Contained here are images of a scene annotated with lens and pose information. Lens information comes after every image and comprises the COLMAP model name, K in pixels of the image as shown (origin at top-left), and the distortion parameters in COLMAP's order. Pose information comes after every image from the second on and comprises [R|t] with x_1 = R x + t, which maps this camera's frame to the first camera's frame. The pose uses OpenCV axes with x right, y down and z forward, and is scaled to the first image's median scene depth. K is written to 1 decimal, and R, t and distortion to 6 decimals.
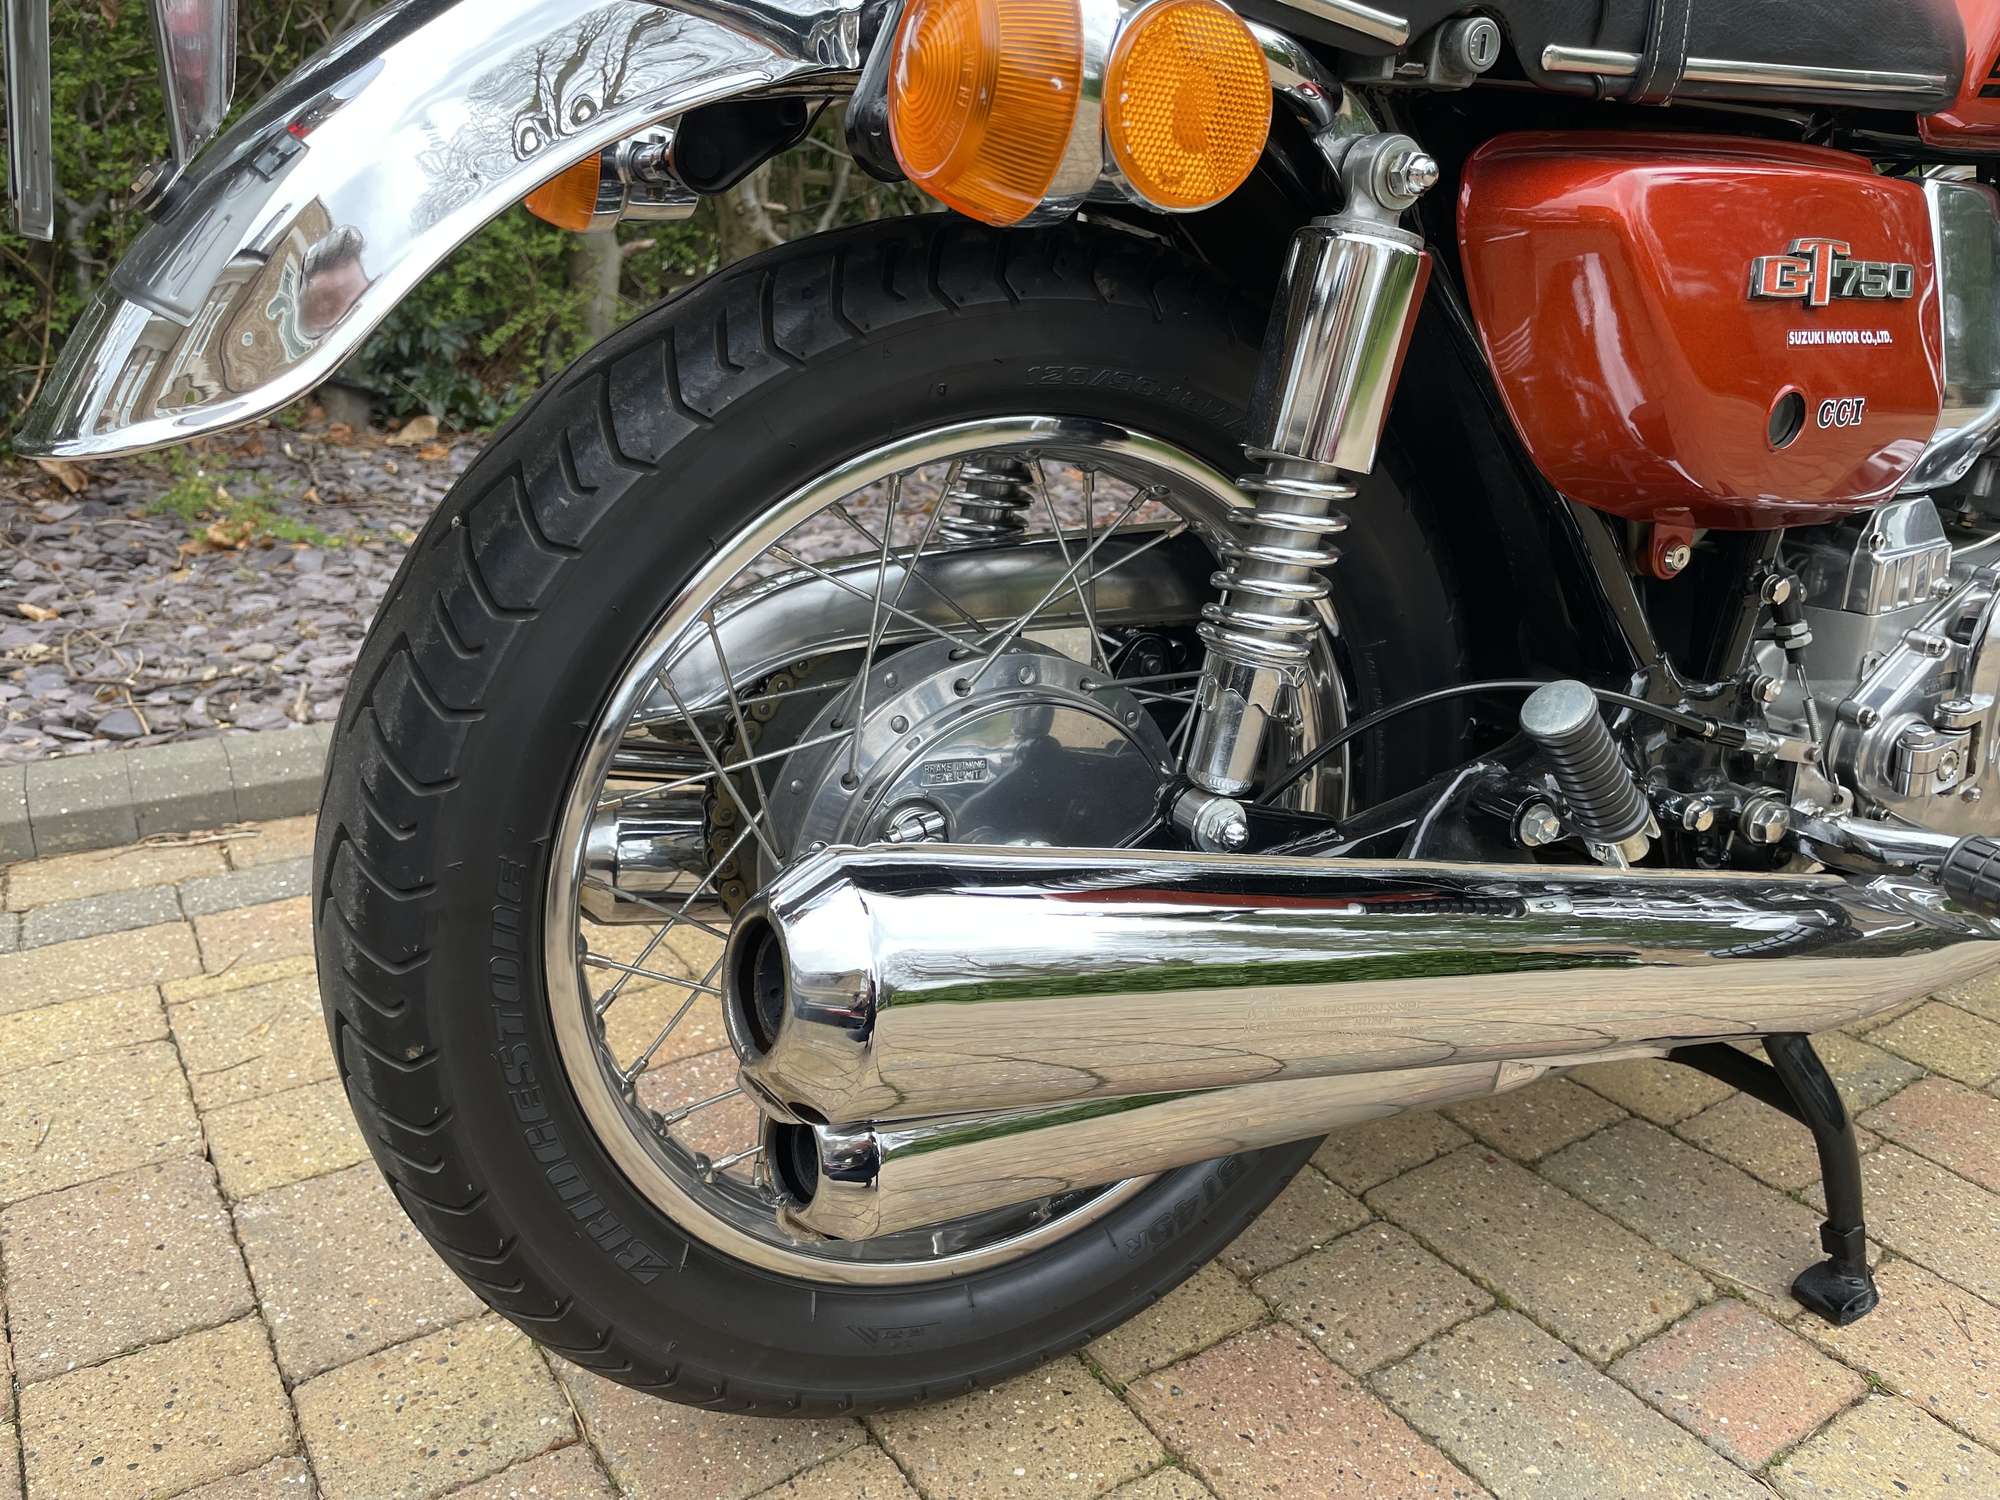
lens RADIAL K [[1537.0, 0, 999.8], [0, 1537.0, 752.0], [0, 0, 1]] dist [0.079392, -0.126801]
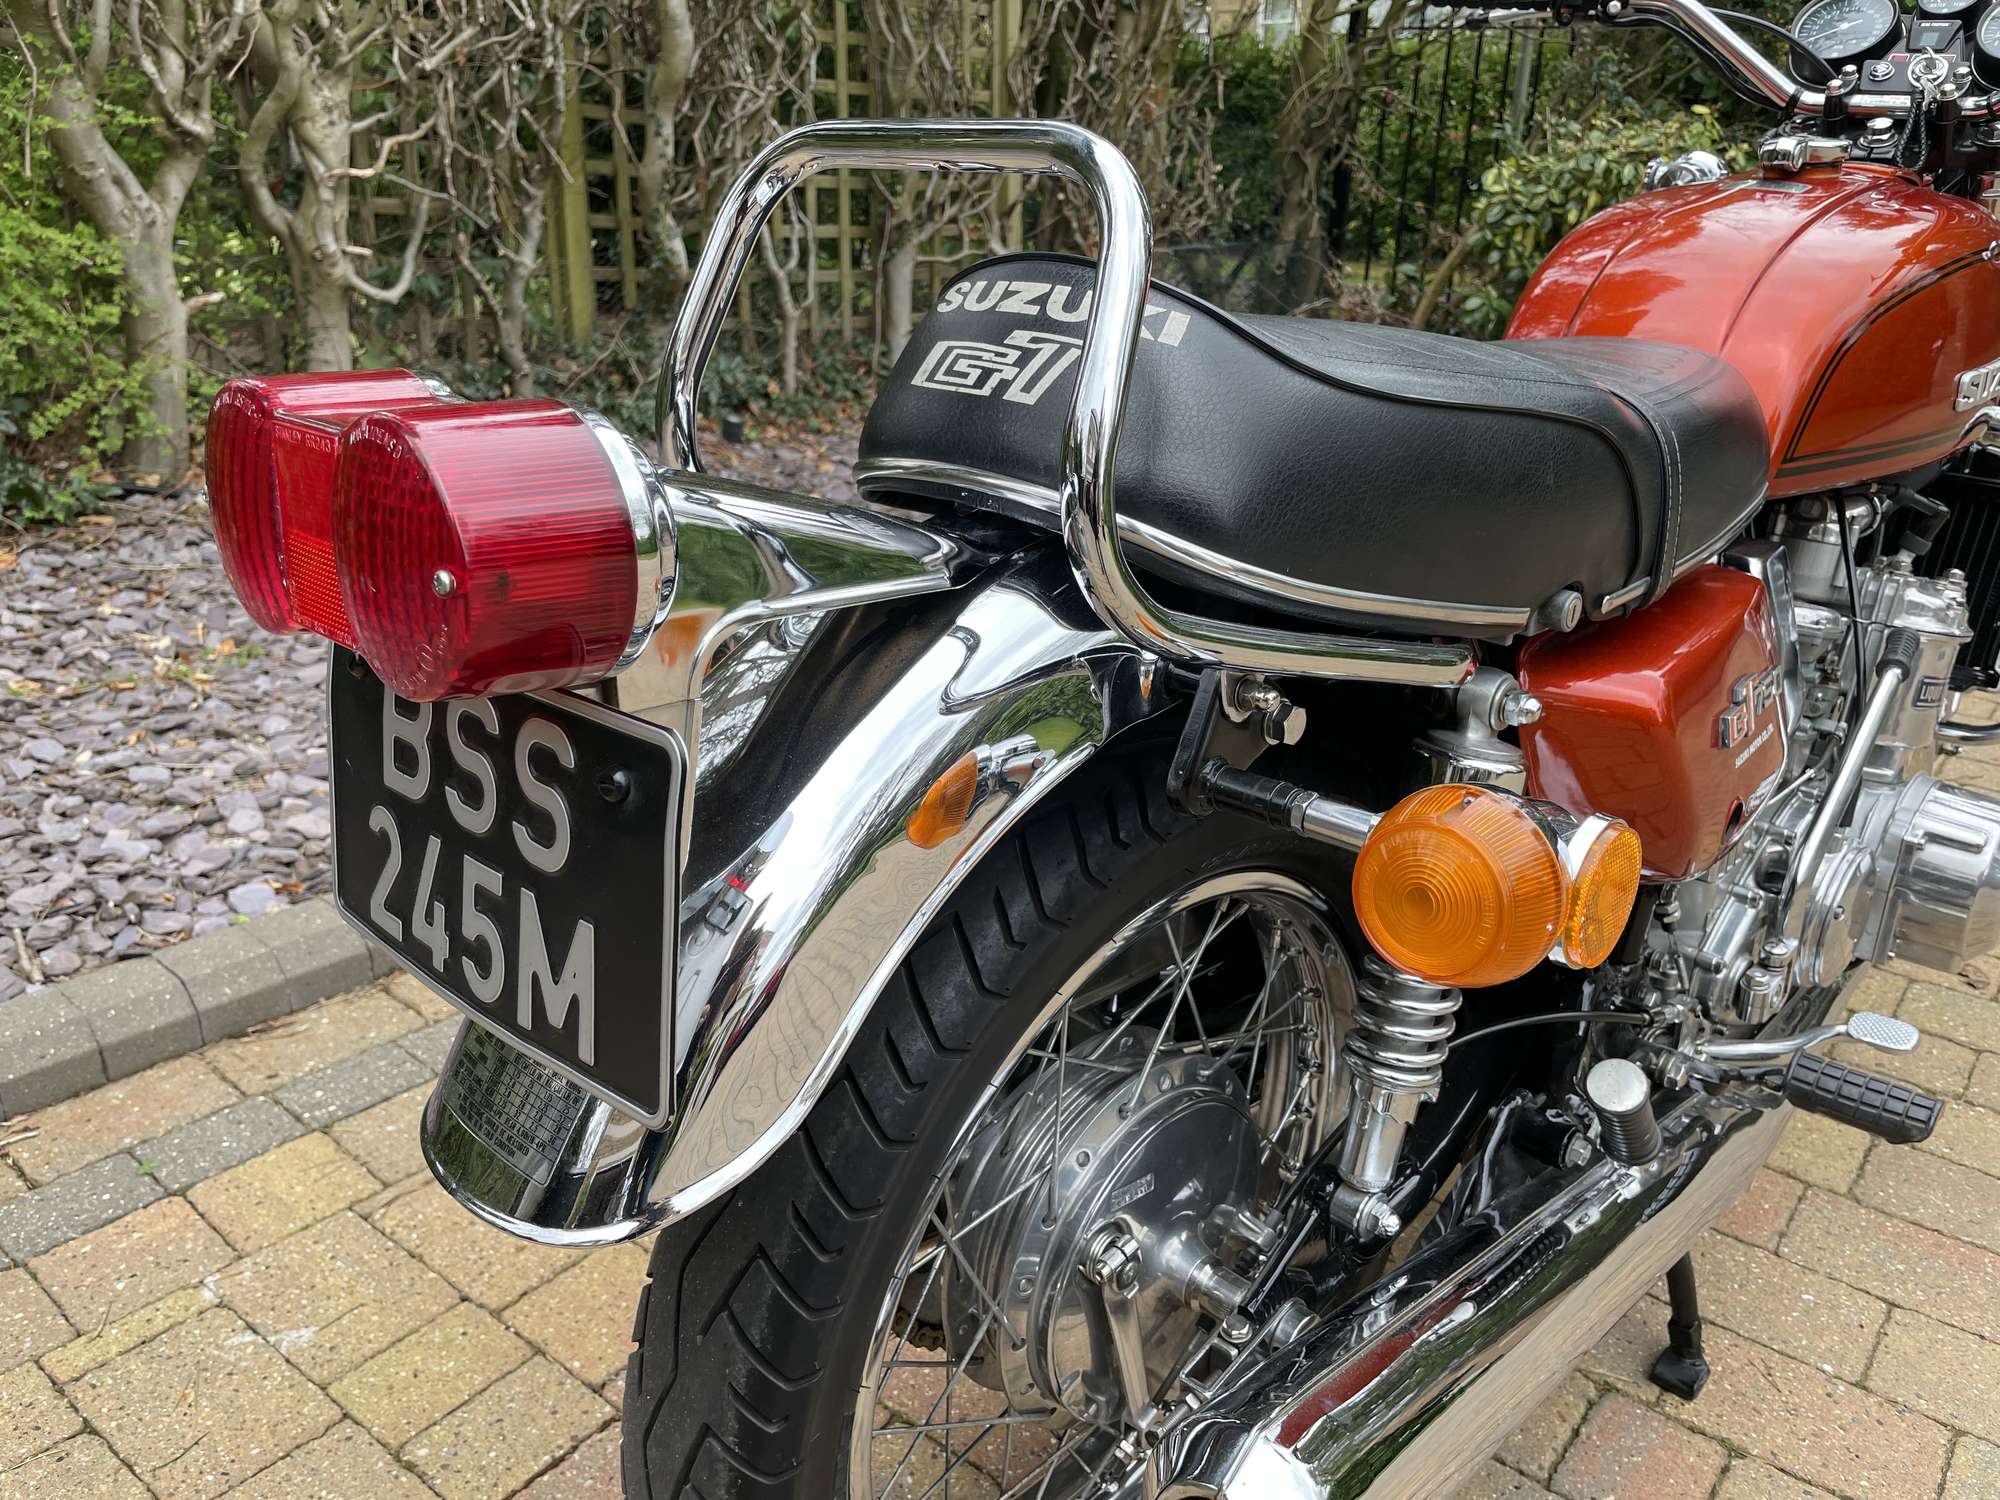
lens RADIAL K [[1531.3, 0, 995.1], [0, 1531.3, 775.9], [0, 0, 1]] dist [0.096962, -0.136421]
pose [[0.952170, -0.109942, 0.285105, -0.312249], [0.092201, 0.992915, 0.074965, -0.289411], [-0.291327, -0.045092, 0.955560, -0.031321]]
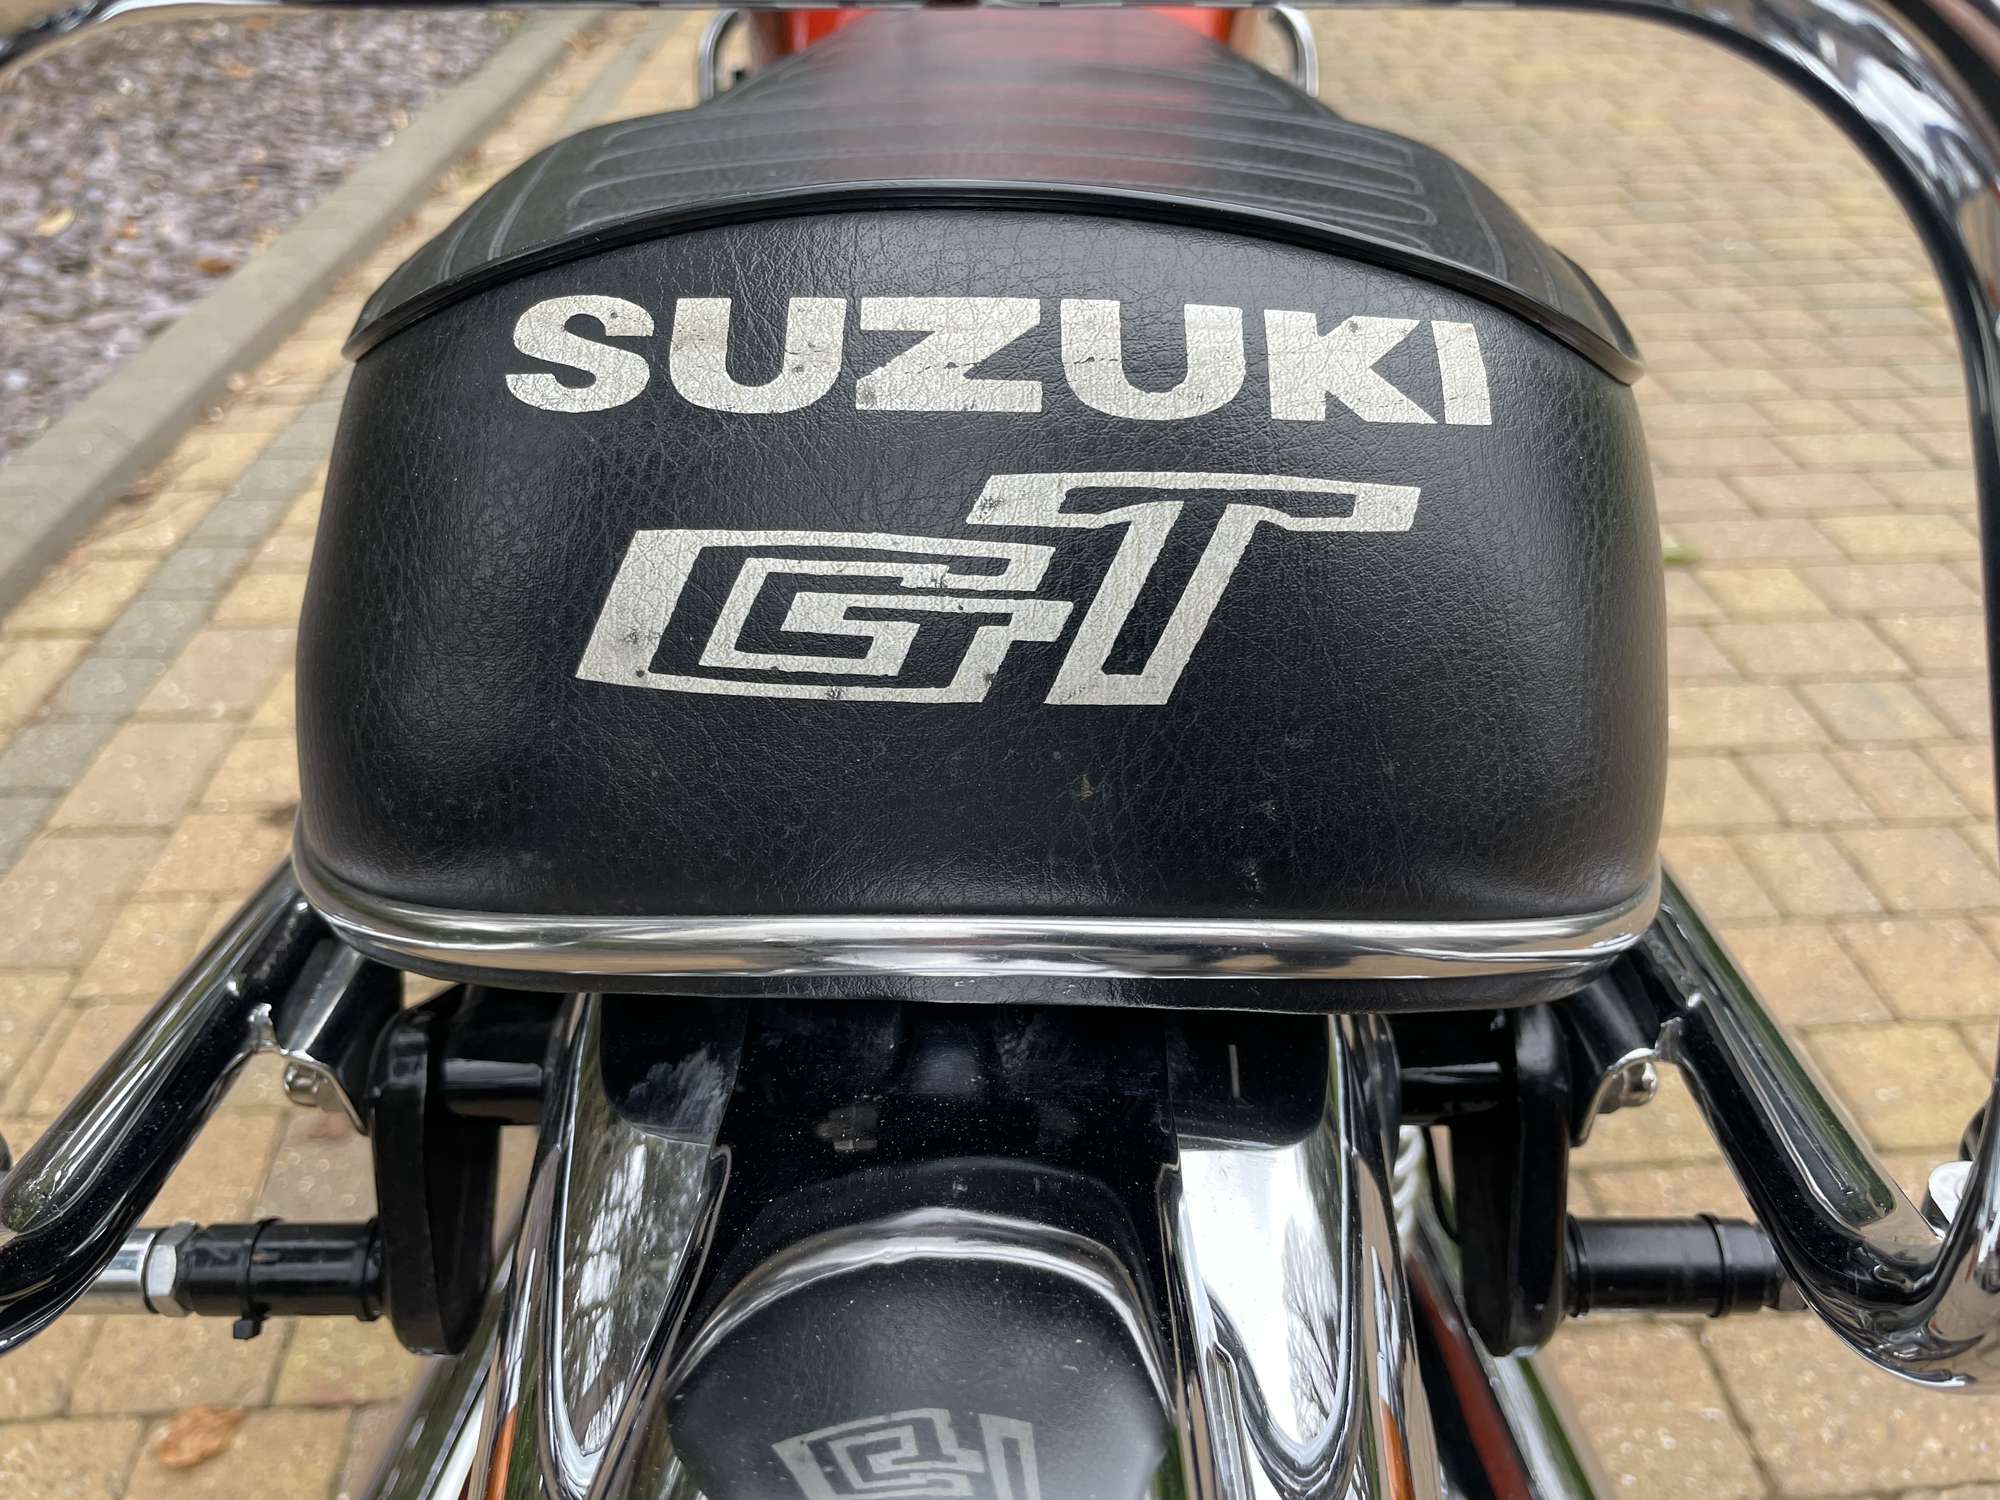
lens RADIAL K [[1537.0, 0, 999.8], [0, 1537.0, 752.0], [0, 0, 1]] dist [0.079392, -0.126801]
pose [[0.479397, -0.516449, 0.709549, -0.258062], [0.283873, 0.856301, 0.431468, -0.484256], [-0.830418, -0.005422, 0.557114, 0.489302]]
